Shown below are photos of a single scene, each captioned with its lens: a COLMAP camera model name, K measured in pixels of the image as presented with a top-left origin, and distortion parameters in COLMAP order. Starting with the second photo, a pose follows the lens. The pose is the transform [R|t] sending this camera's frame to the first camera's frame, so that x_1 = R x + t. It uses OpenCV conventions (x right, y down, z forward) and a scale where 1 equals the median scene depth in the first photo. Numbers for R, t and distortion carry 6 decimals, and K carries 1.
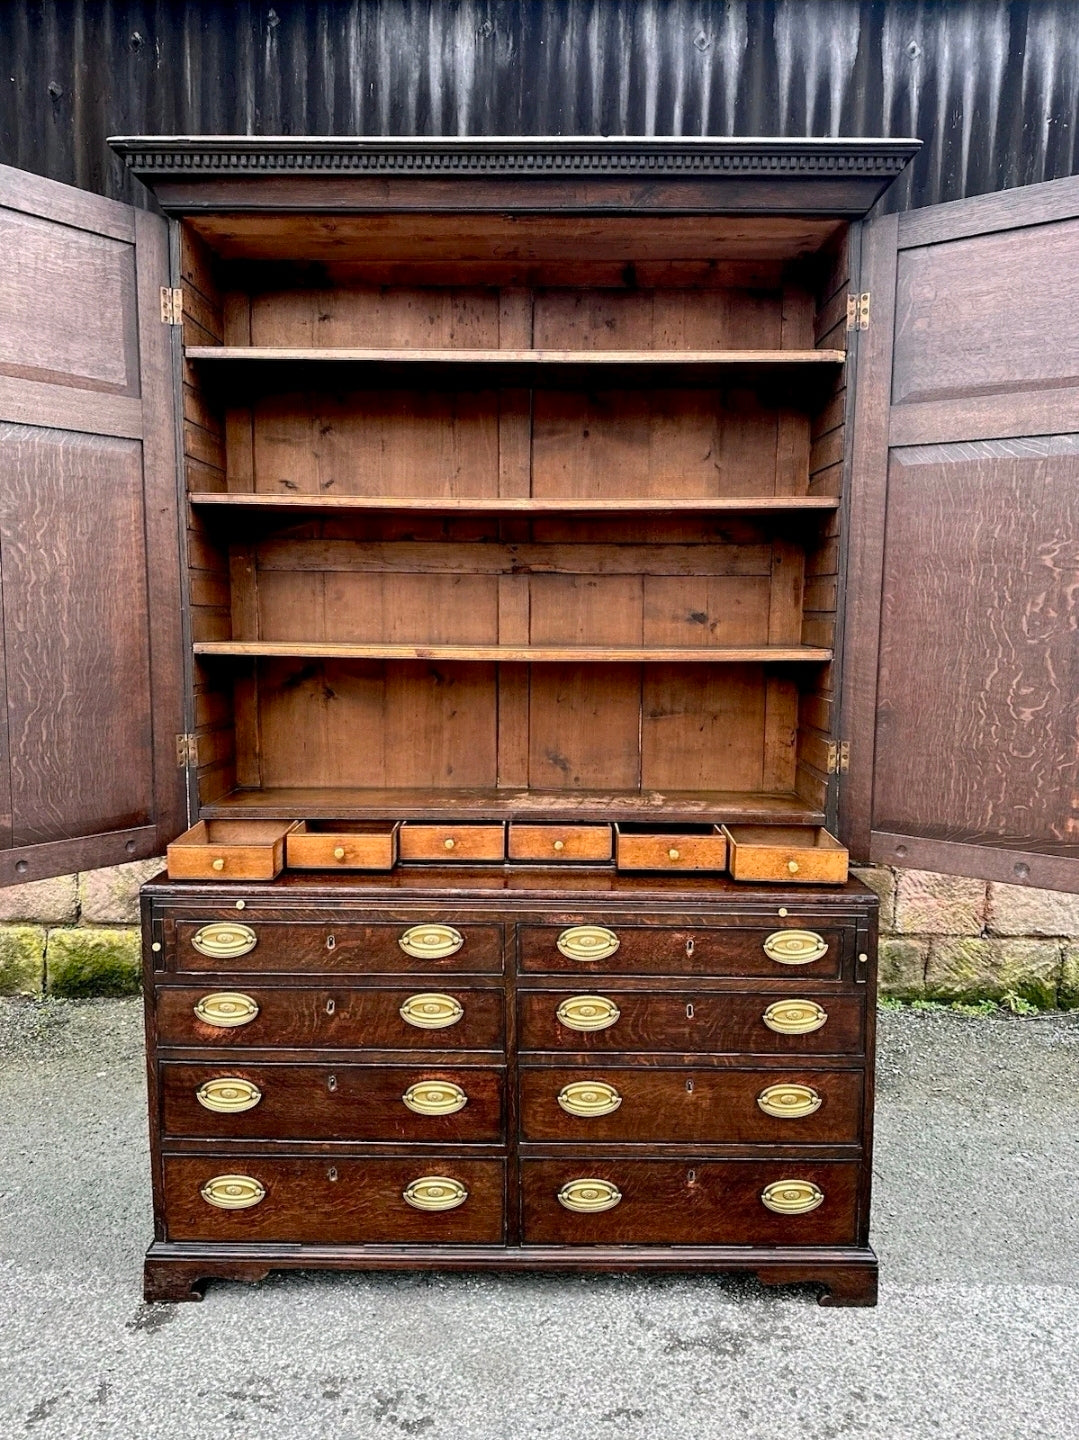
lens RADIAL K [[996.8, 0, 537.9], [0, 996.8, 719.2], [0, 0, 1]] dist [0.026893, -0.022279]
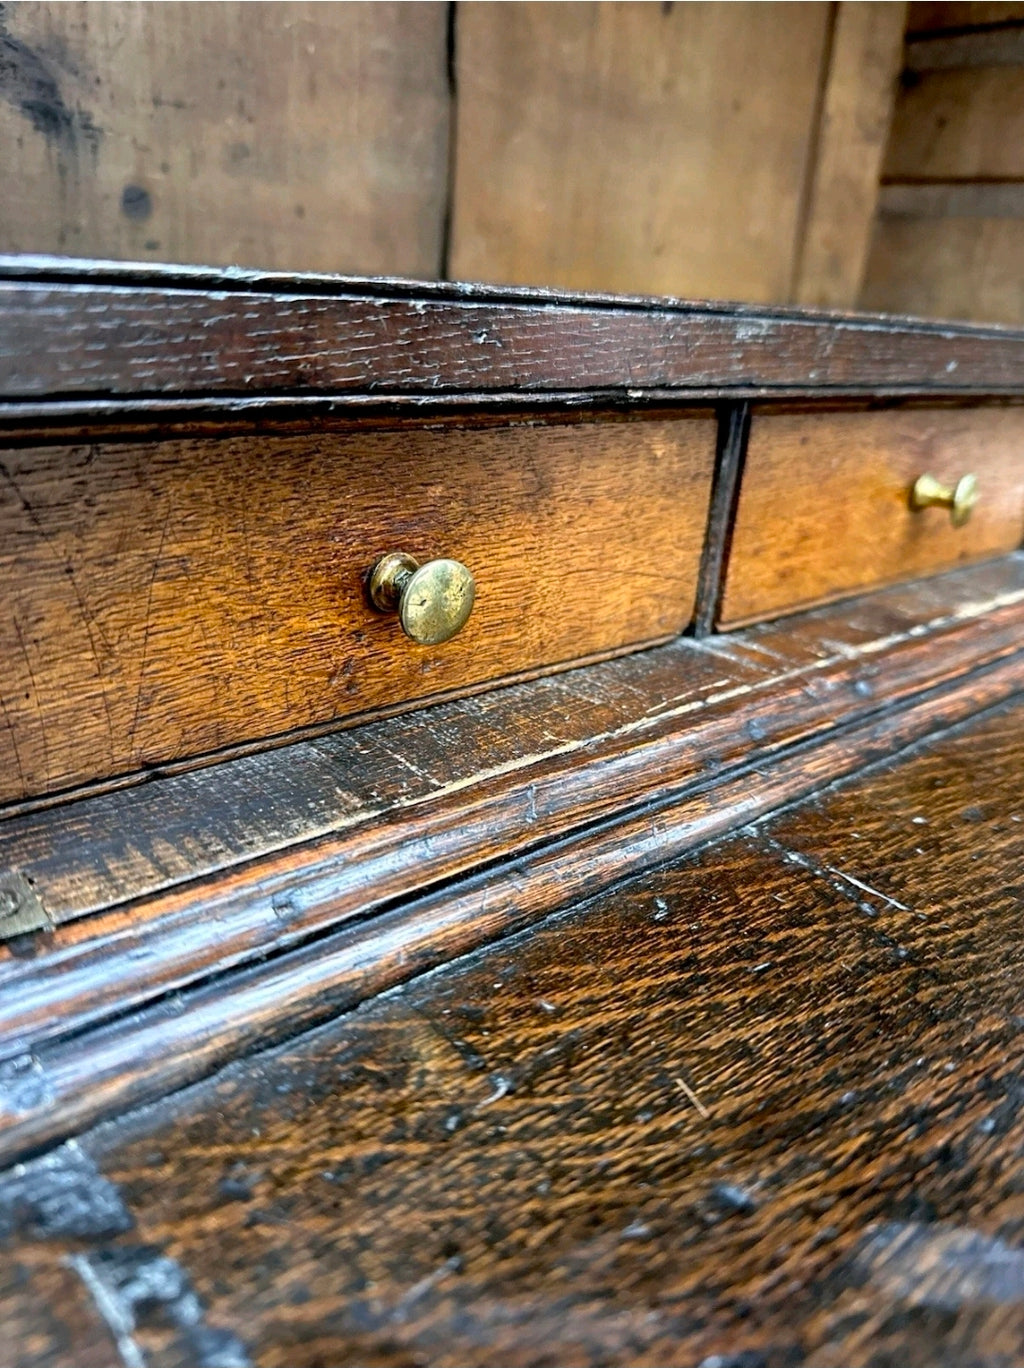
lens RADIAL K [[951.4, 0, 505.3], [0, 951.4, 682.2], [0, 0, 1]] dist [0.033534, -0.043395]
pose [[0.767786, -0.210482, 0.605146, -0.034196], [0.016888, 0.950819, 0.309288, 0.109115], [-0.640483, -0.227247, 0.733580, 1.020689]]
